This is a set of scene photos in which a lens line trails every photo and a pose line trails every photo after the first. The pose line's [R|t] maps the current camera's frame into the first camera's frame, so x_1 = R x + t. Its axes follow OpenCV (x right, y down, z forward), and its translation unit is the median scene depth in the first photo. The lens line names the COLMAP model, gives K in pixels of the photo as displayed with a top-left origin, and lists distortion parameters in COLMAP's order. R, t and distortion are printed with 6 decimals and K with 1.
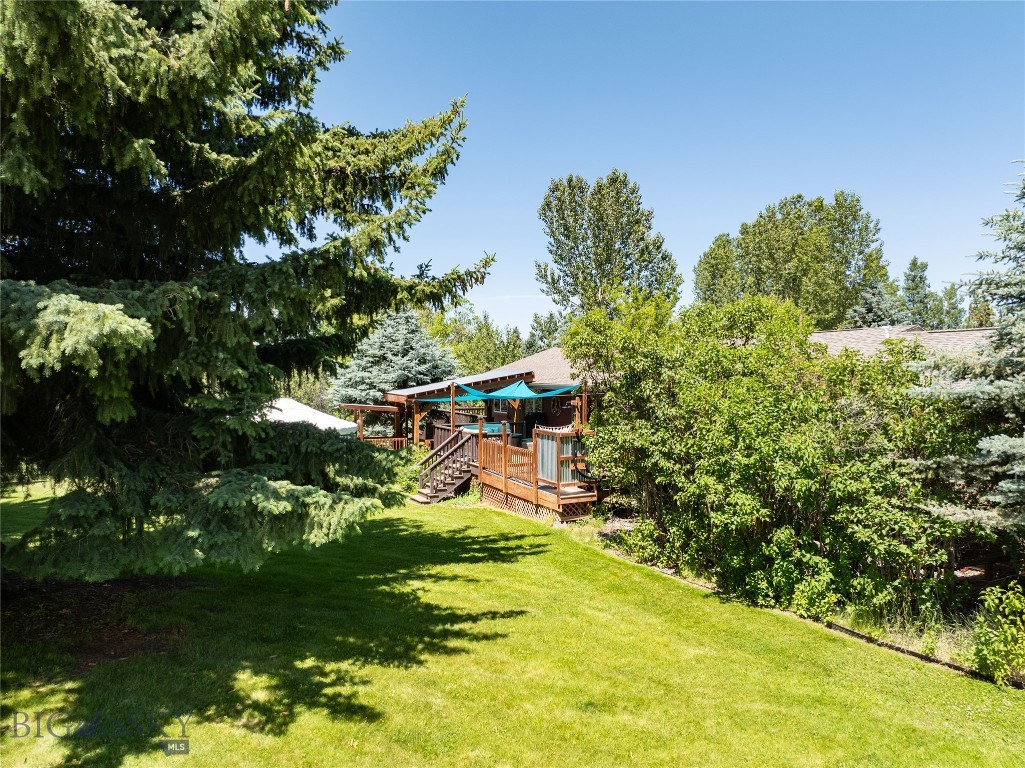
lens RADIAL K [[738.6, 0, 512.5], [0, 738.6, 384.0], [0, 0, 1]] dist [-0.039585, -0.004400]
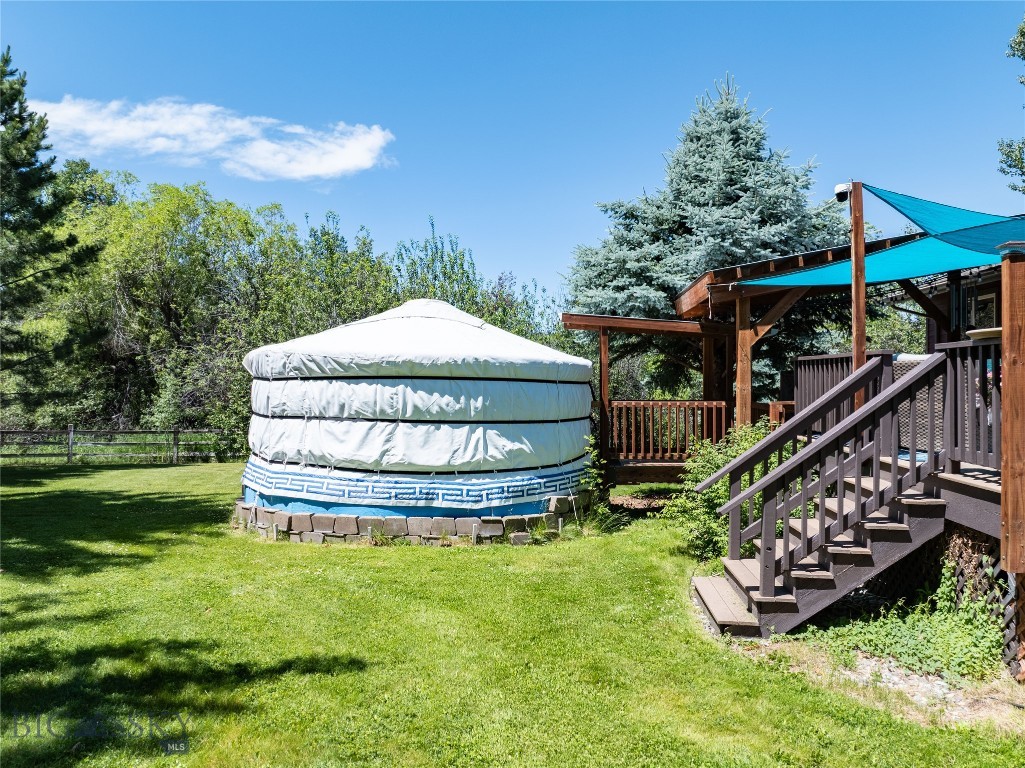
lens RADIAL K [[738.6, 0, 512.5], [0, 738.6, 384.0], [0, 0, 1]] dist [-0.039585, -0.004400]
pose [[0.874044, -0.000881, -0.485845, -0.060782], [-0.002019, 0.999983, -0.005446, 0.075976], [0.485842, 0.005741, 0.874028, 0.699210]]
